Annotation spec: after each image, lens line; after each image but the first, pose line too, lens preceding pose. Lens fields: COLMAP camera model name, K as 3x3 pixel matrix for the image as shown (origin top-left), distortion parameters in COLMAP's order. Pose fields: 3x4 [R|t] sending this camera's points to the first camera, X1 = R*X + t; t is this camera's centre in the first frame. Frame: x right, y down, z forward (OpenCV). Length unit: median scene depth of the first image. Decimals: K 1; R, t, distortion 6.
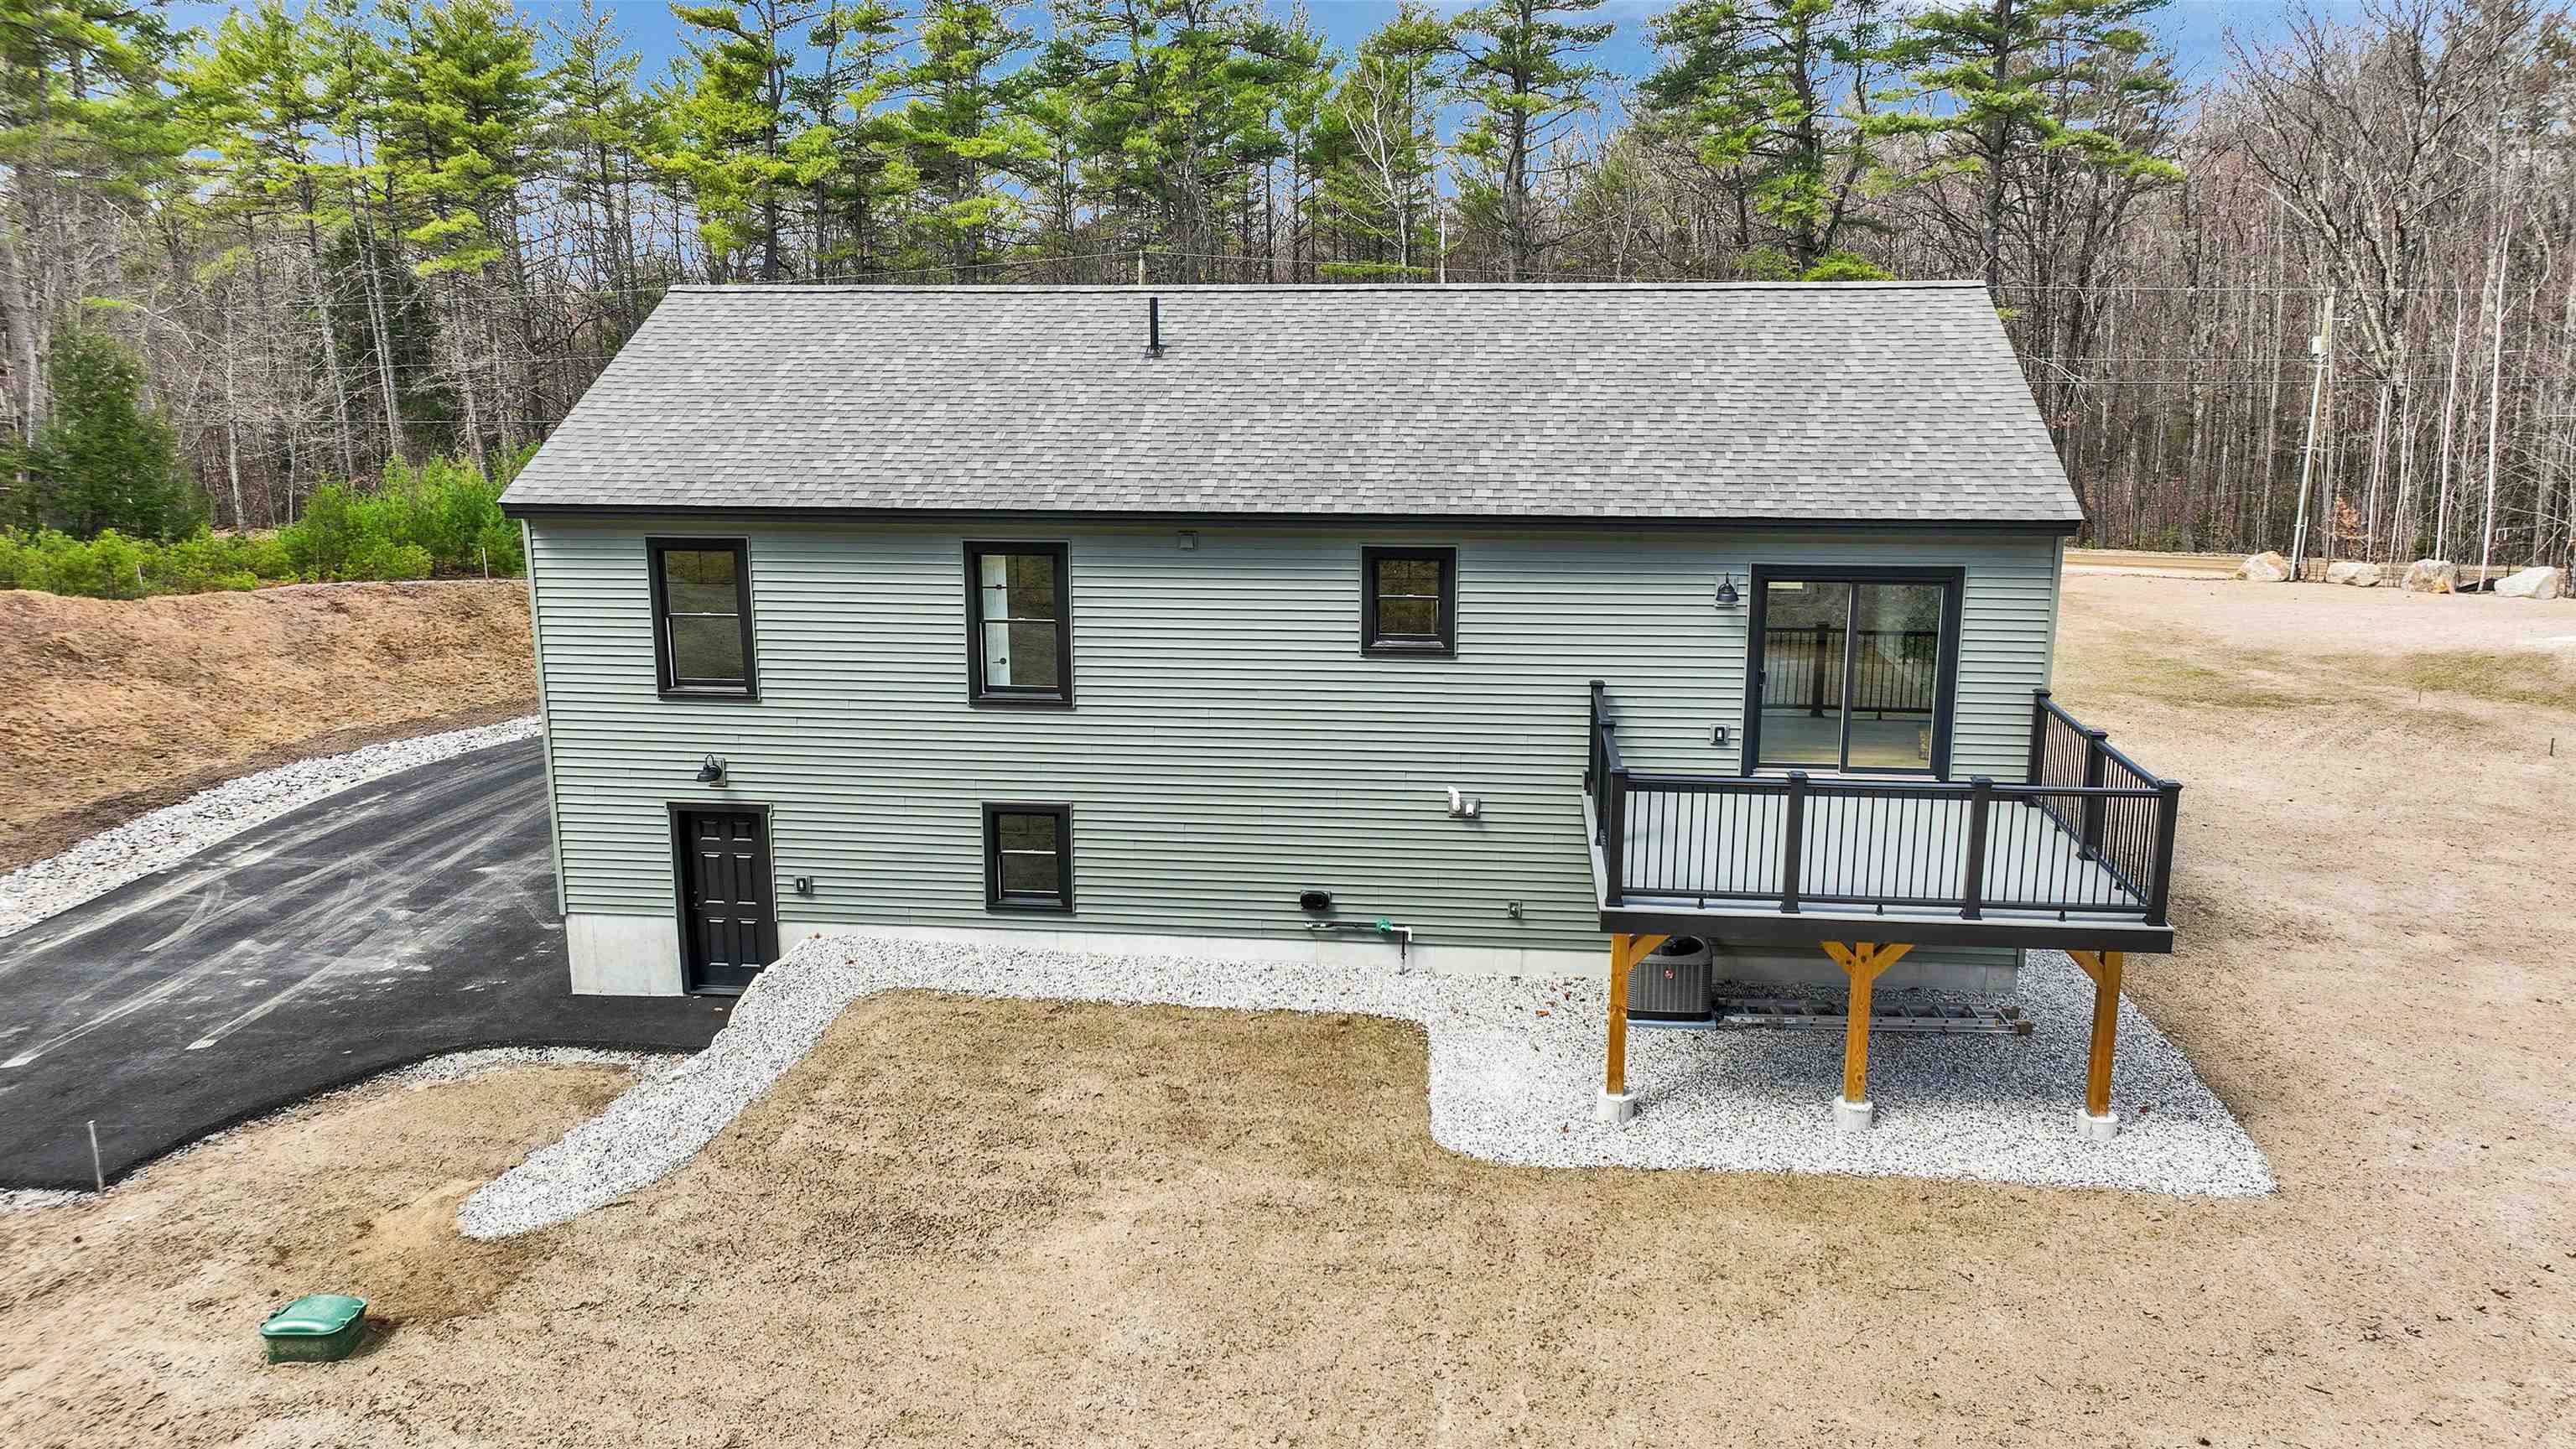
lens RADIAL K [[1809.9, 0, 1288.0], [0, 1809.9, 724.5], [0, 0, 1]] dist [-0.004741, 0.026799]
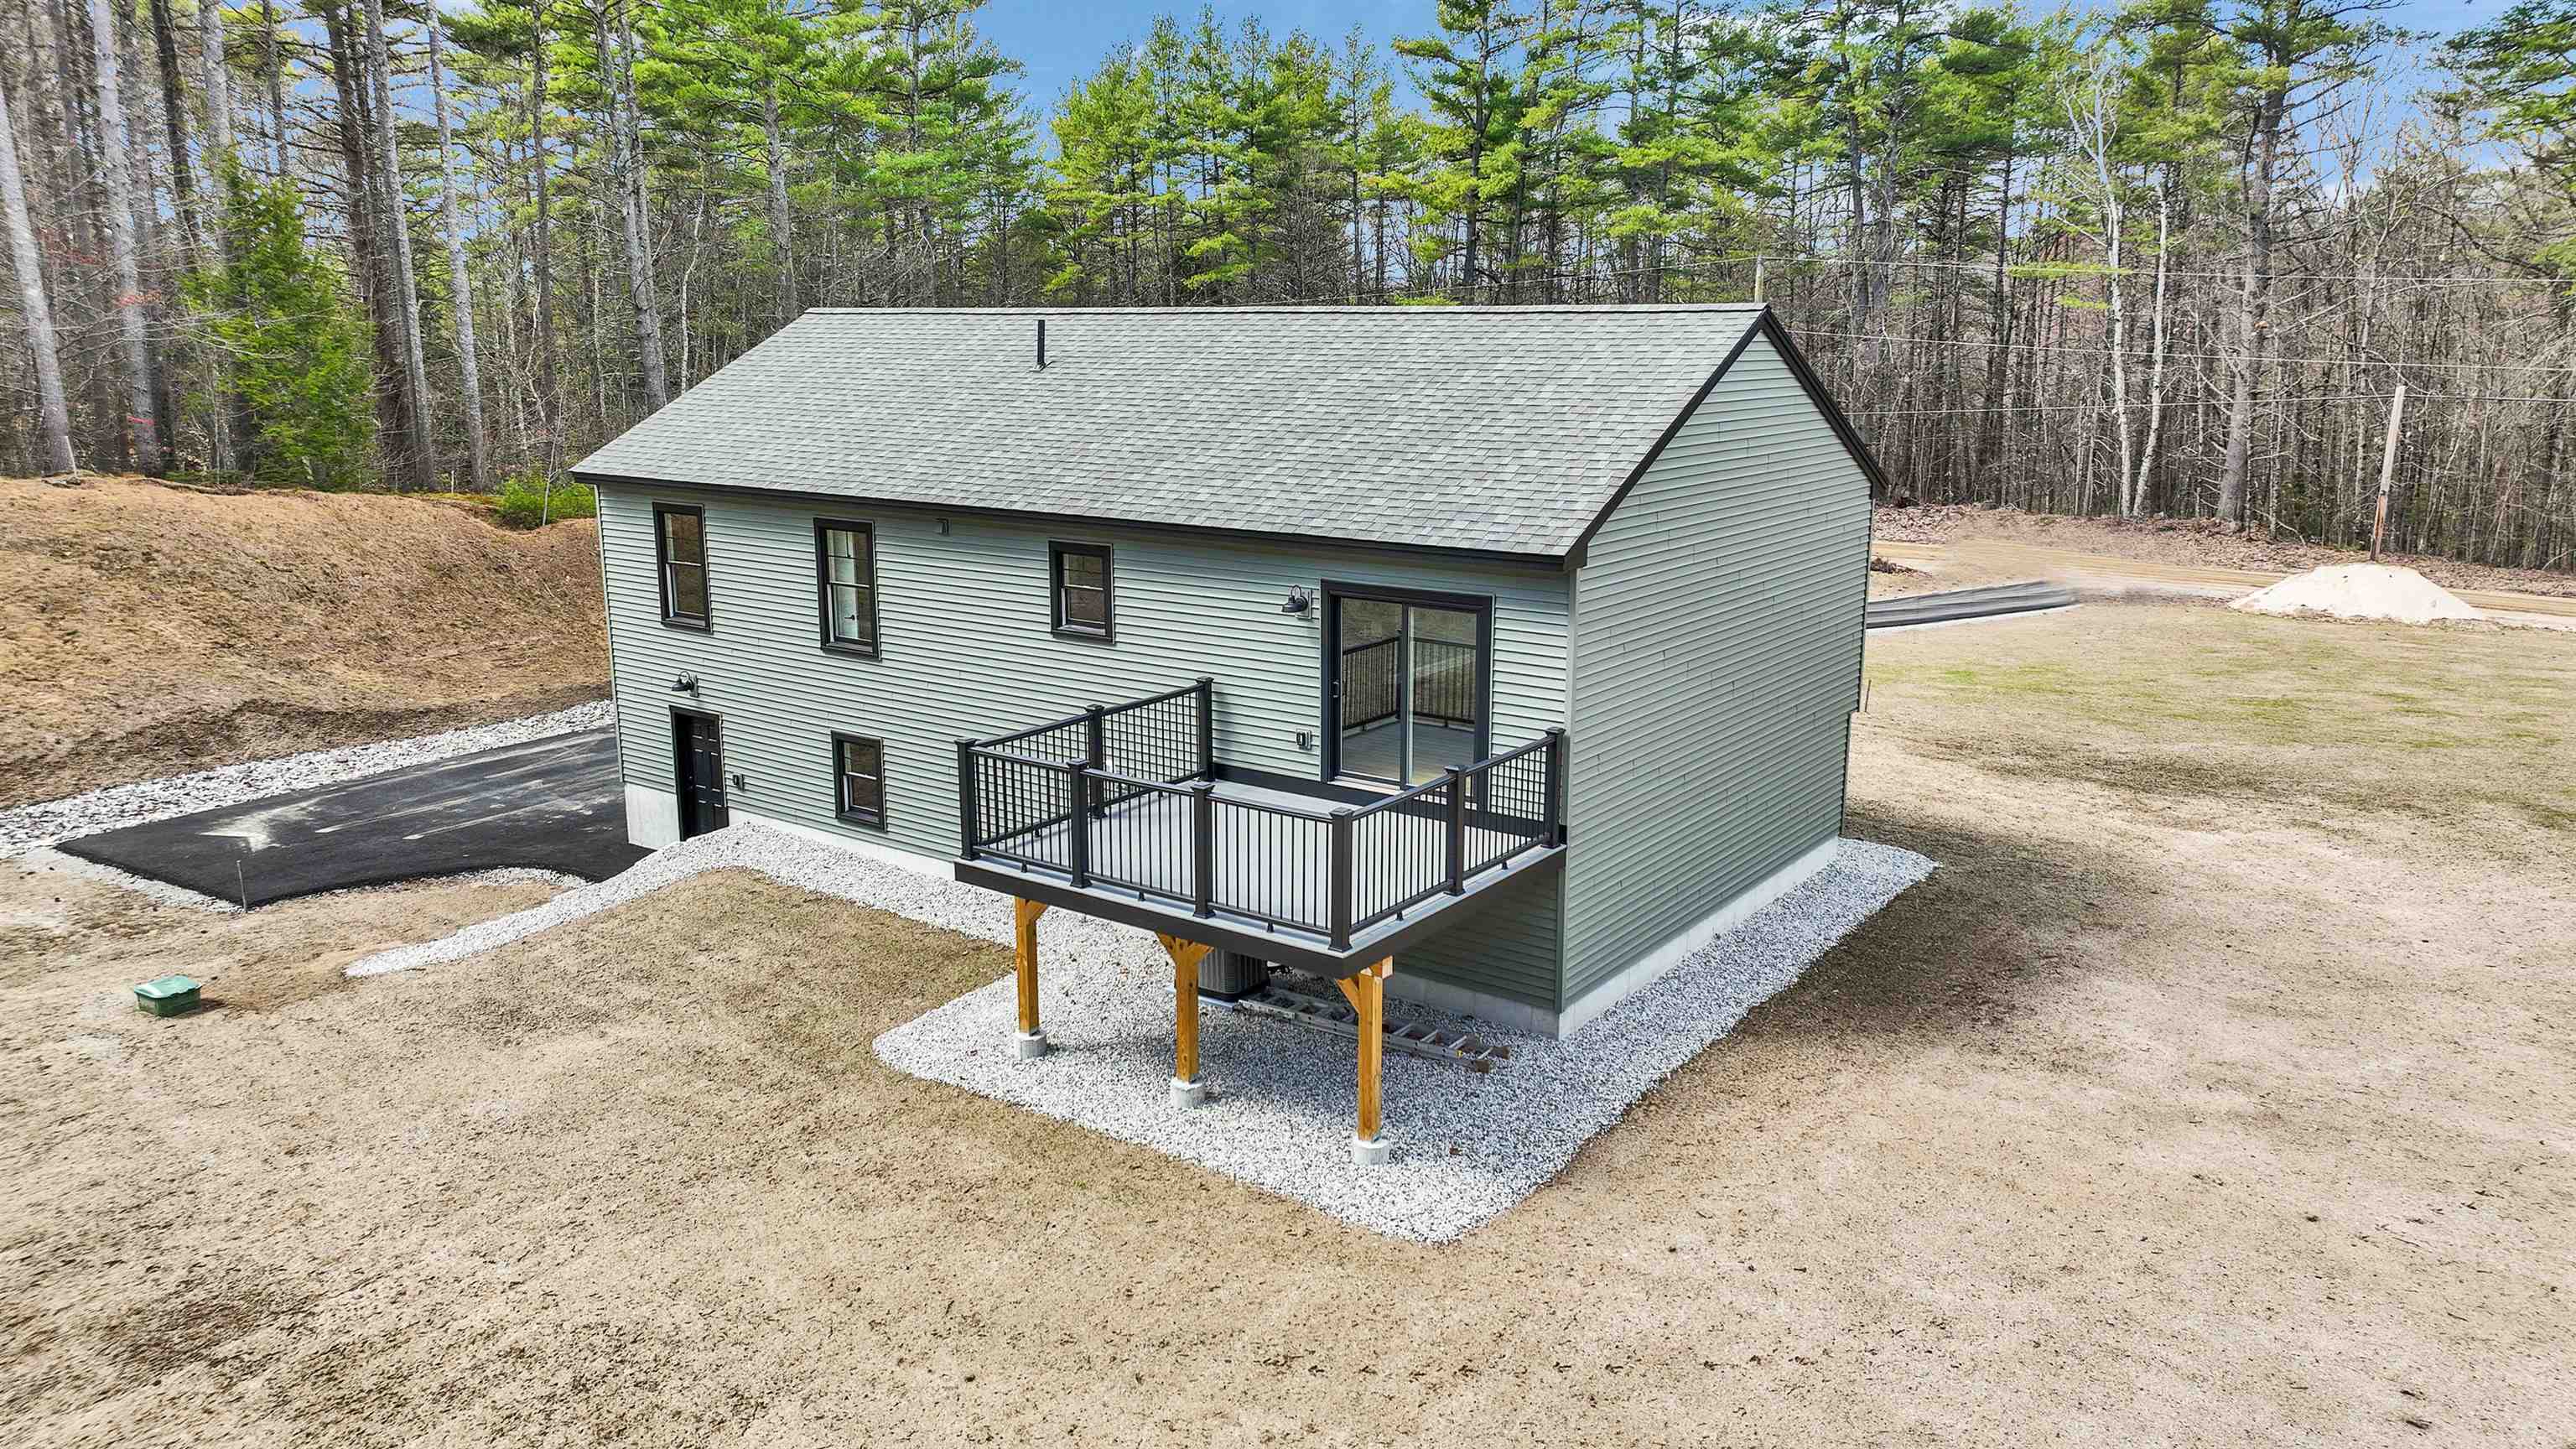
lens RADIAL K [[1809.9, 0, 1288.0], [0, 1809.9, 724.5], [0, 0, 1]] dist [-0.004741, 0.026799]
pose [[0.868662, 0.109633, -0.483121, 0.726507], [-0.109501, 0.993576, 0.028584, -0.031591], [0.483151, 0.028072, 0.875087, 0.075719]]
